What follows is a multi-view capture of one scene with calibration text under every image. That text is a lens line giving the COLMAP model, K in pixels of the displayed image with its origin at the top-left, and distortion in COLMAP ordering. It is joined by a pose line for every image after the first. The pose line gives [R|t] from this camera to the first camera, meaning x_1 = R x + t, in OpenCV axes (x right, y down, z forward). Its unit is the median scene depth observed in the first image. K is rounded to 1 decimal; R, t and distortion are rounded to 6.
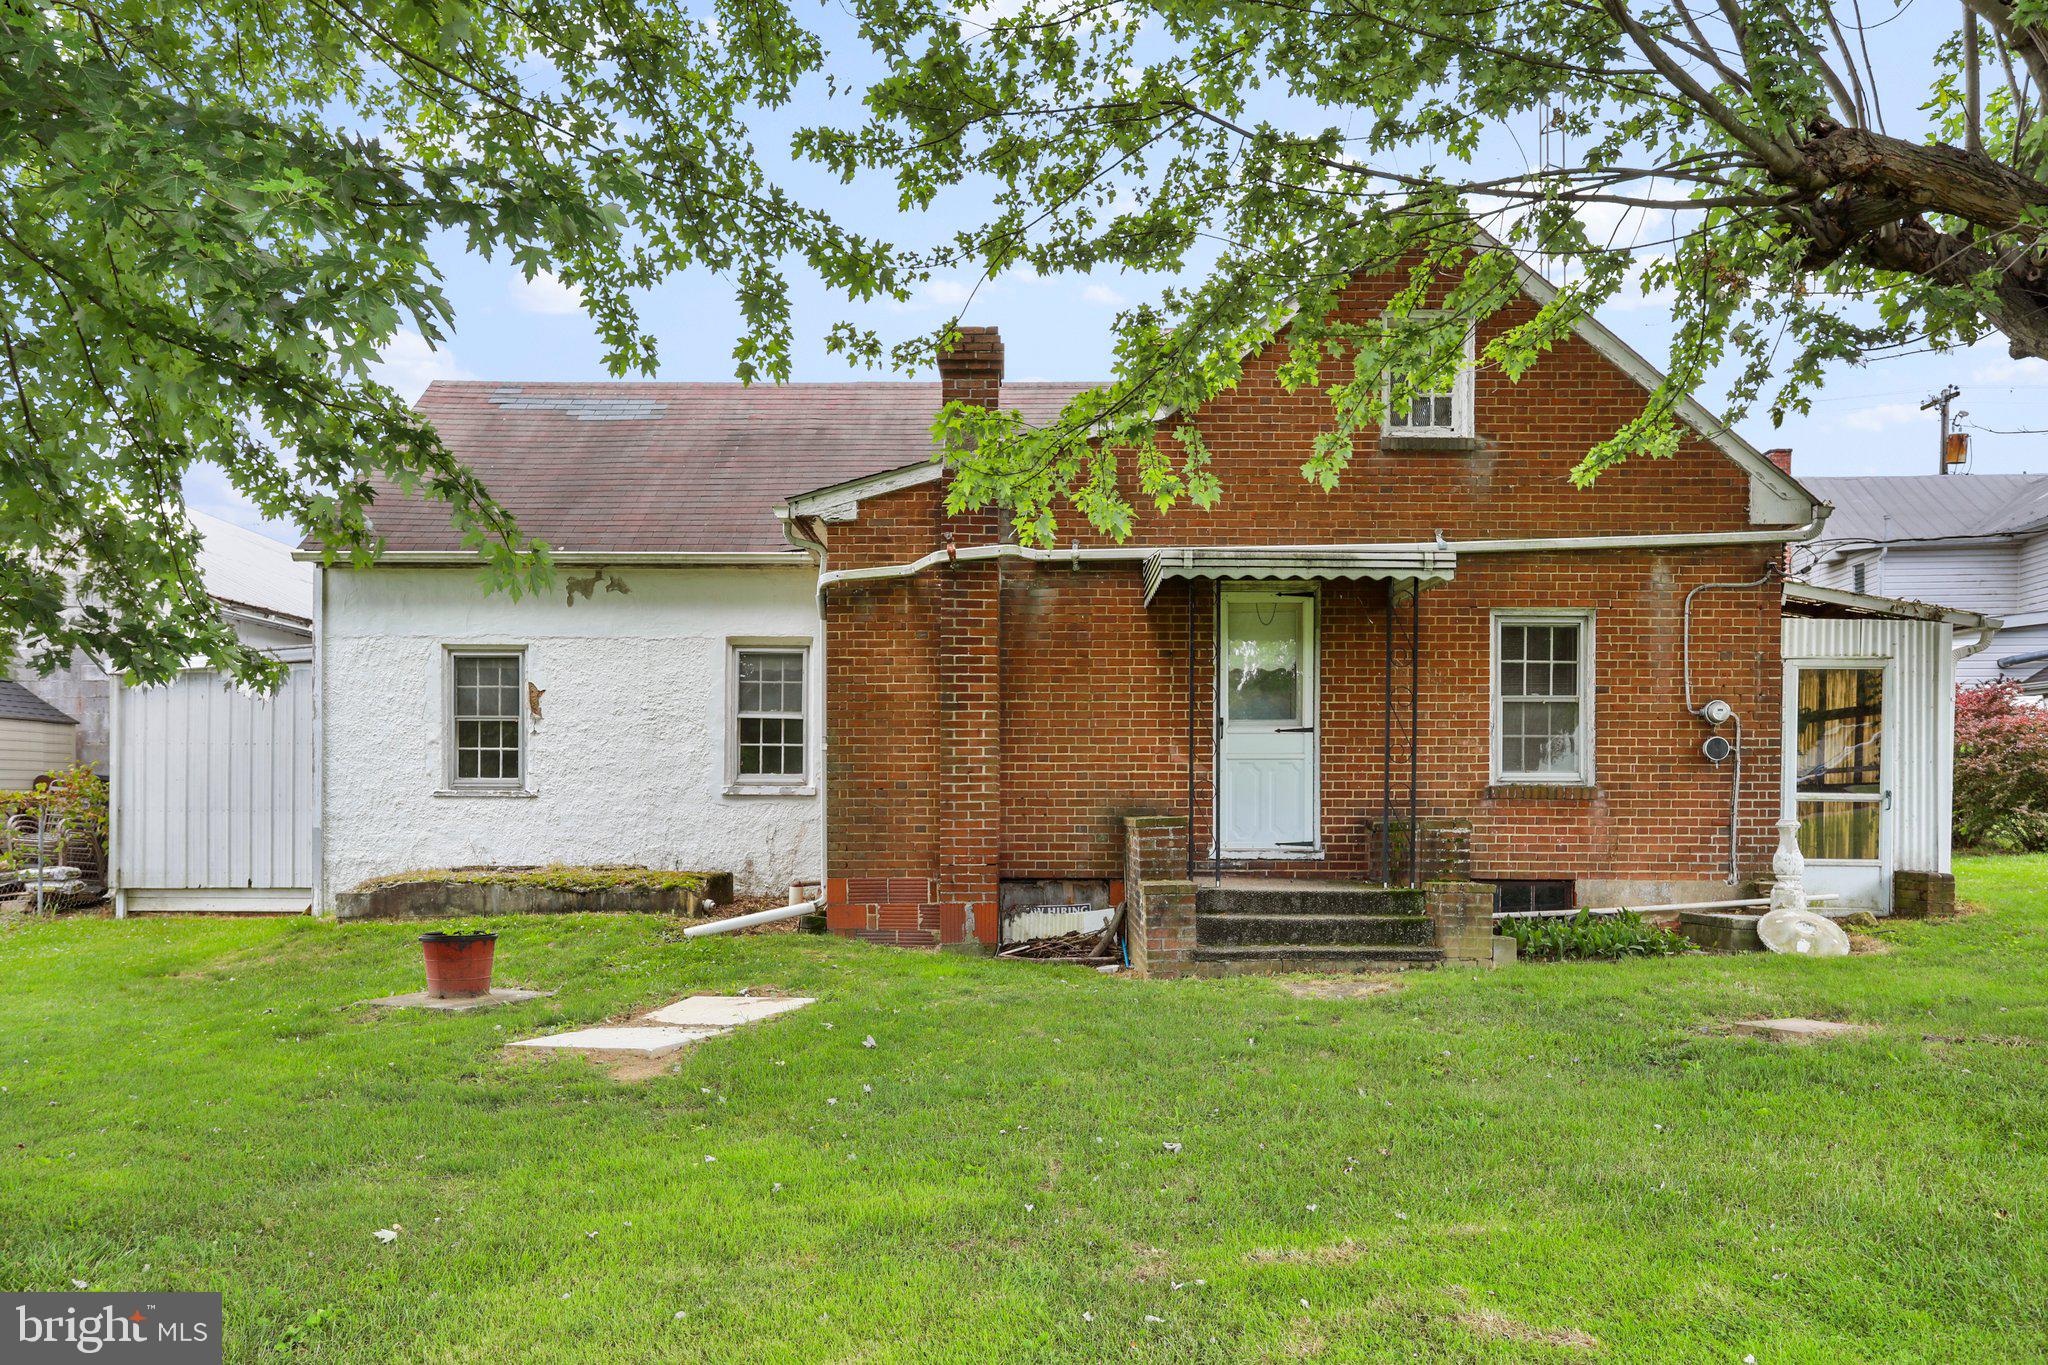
lens RADIAL K [[1585.4, 0, 1018.7], [0, 1585.4, 812.5], [0, 0, 1]] dist [0.001503, -0.000287]
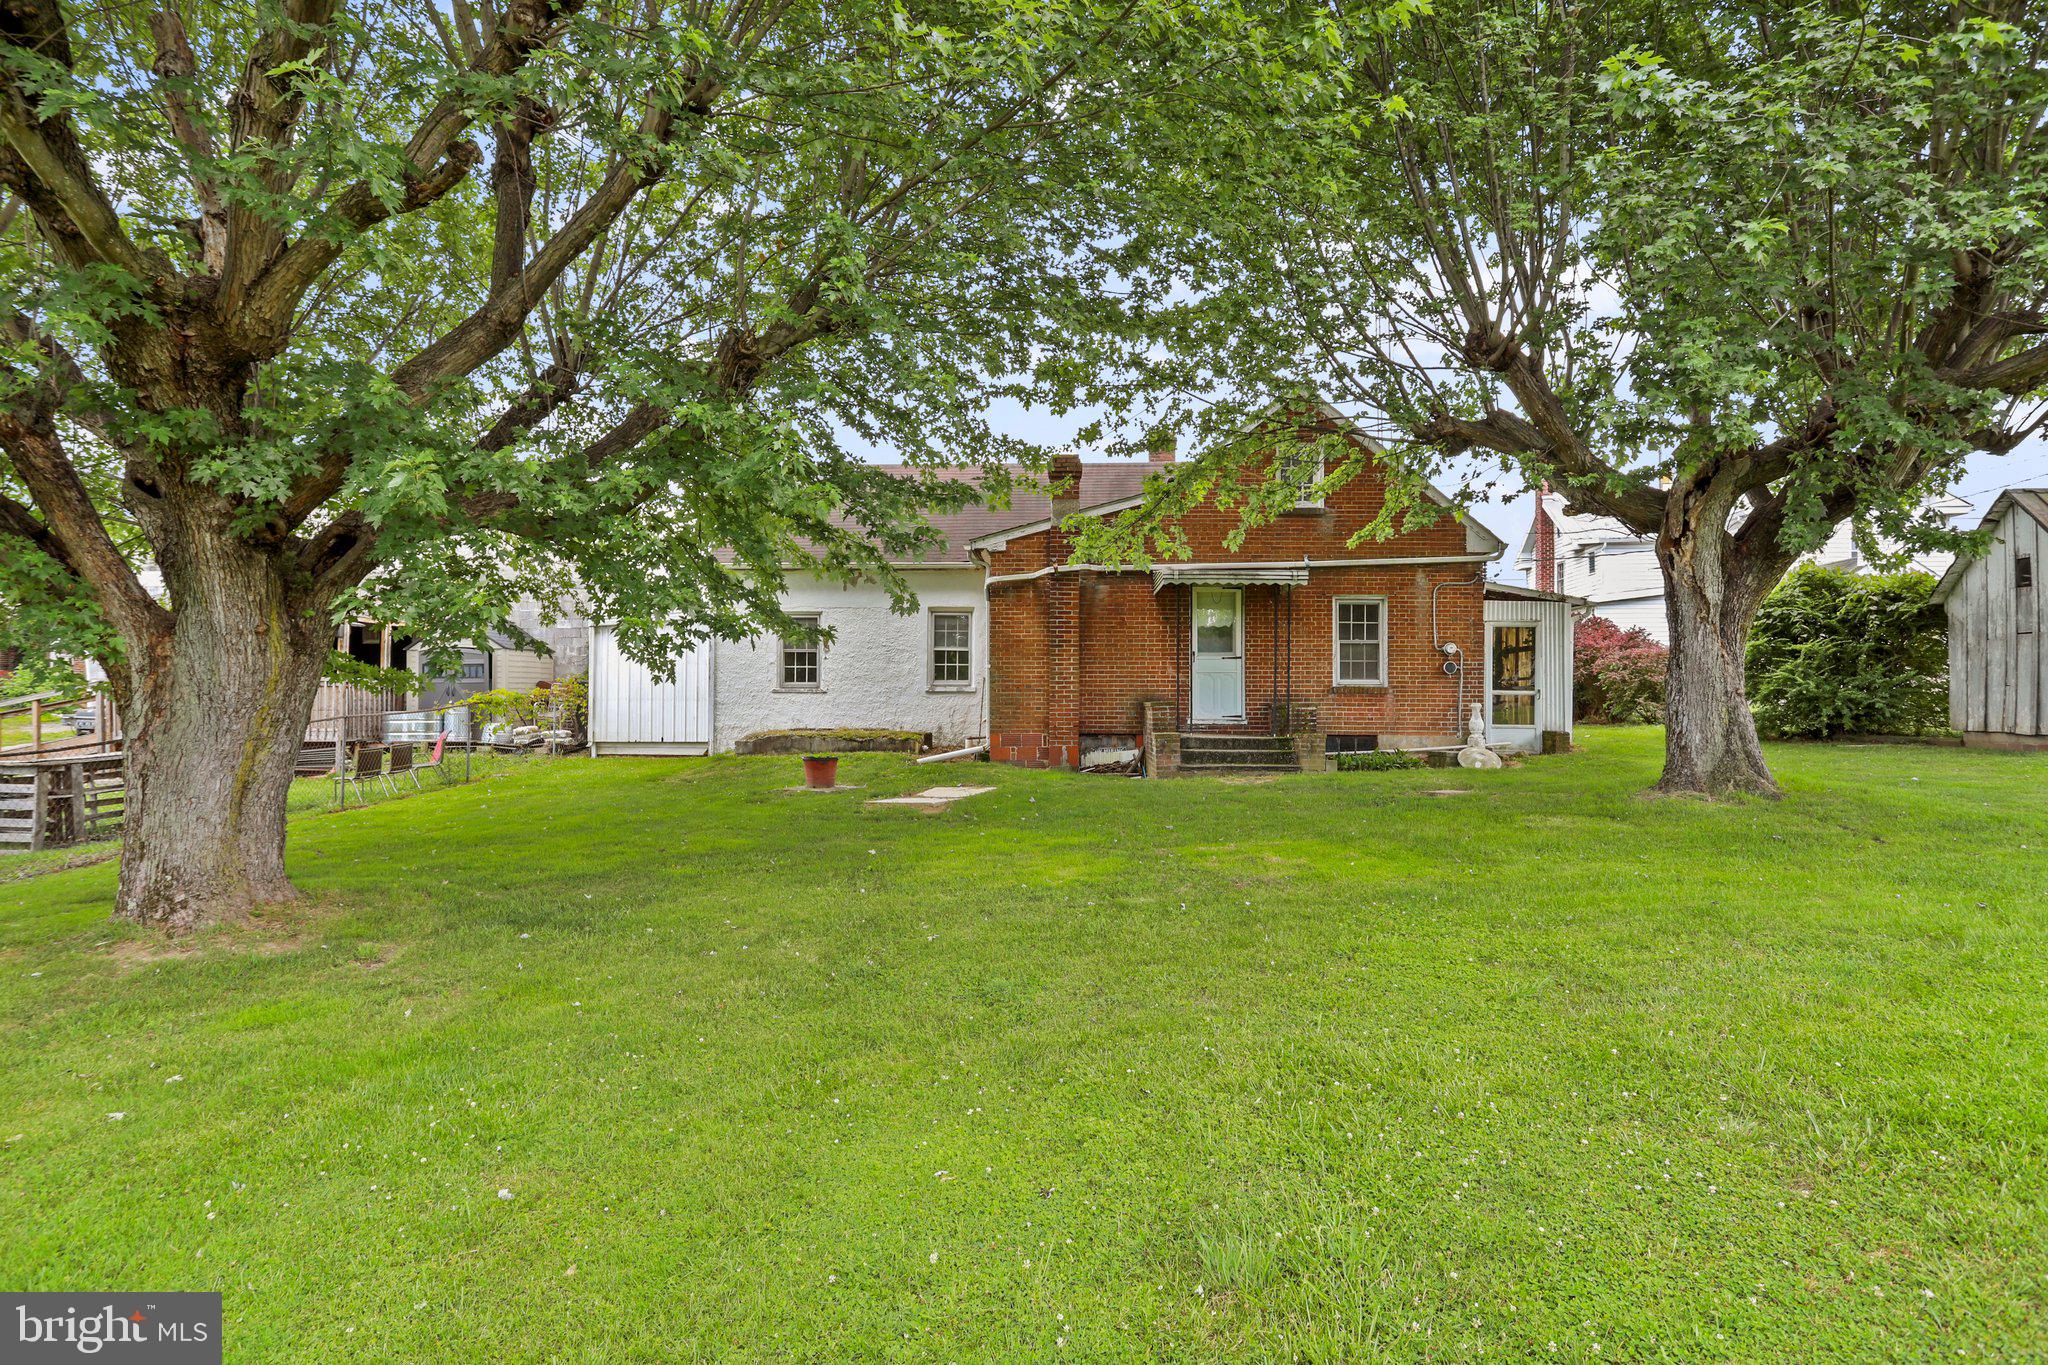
lens RADIAL K [[1138.3, 0, 981.6], [0, 1138.3, 681.5], [0, 0, 1]] dist [-0.039035, -0.000141]
pose [[0.997913, 0.000882, -0.064563, -0.042100], [-0.002436, 0.999709, -0.023996, 0.011172], [0.064523, 0.024103, 0.997625, -0.411173]]
